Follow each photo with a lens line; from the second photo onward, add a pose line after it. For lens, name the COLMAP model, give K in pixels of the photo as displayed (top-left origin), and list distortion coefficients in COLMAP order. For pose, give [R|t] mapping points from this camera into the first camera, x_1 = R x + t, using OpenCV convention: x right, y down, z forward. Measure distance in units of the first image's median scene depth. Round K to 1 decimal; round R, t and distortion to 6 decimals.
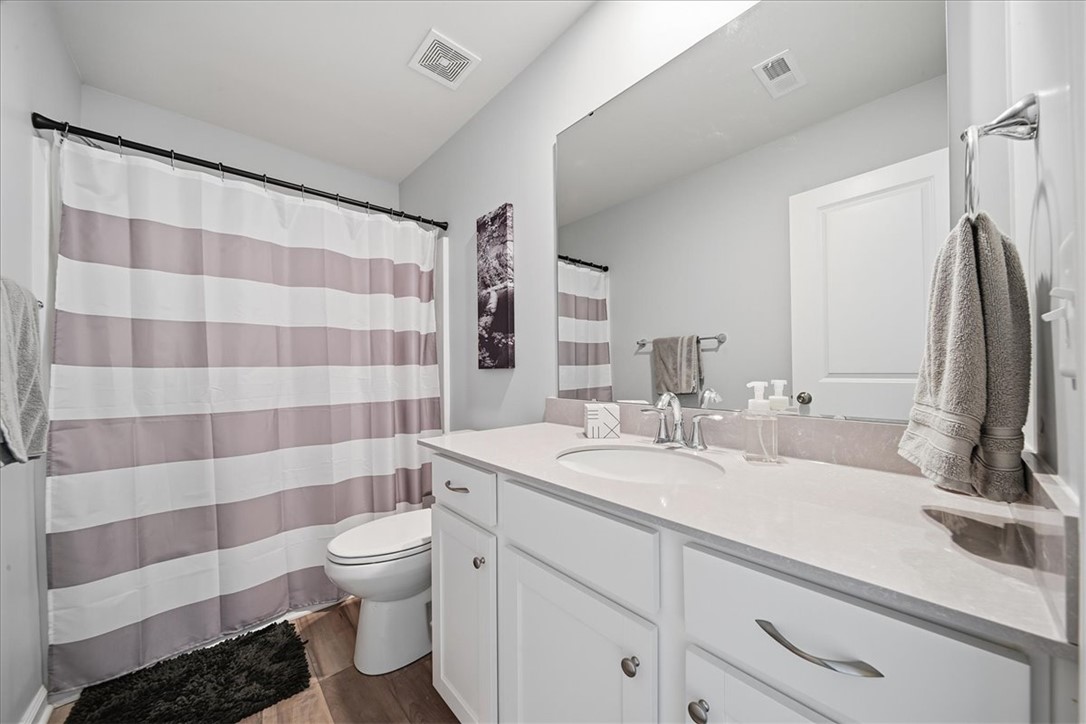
lens RADIAL K [[379.9, 0, 542.0], [0, 379.9, 368.9], [0, 0, 1]] dist [0.000144, -0.000042]
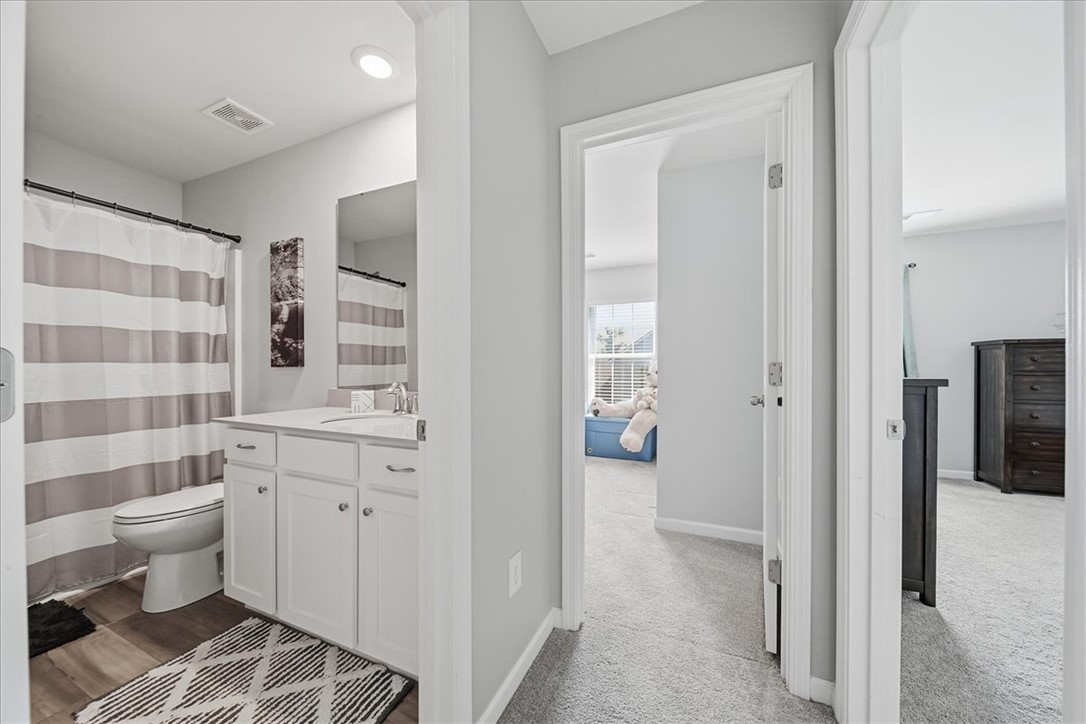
lens RADIAL K [[379.6, 0, 547.2], [0, 379.6, 370.5], [0, 0, 1]] dist [-0.008868, -0.000178]
pose [[0.905497, 0.007627, 0.424283, 0.127487], [-0.010313, 0.999939, 0.004034, -0.002698], [-0.424226, -0.008028, 0.905521, -0.494548]]
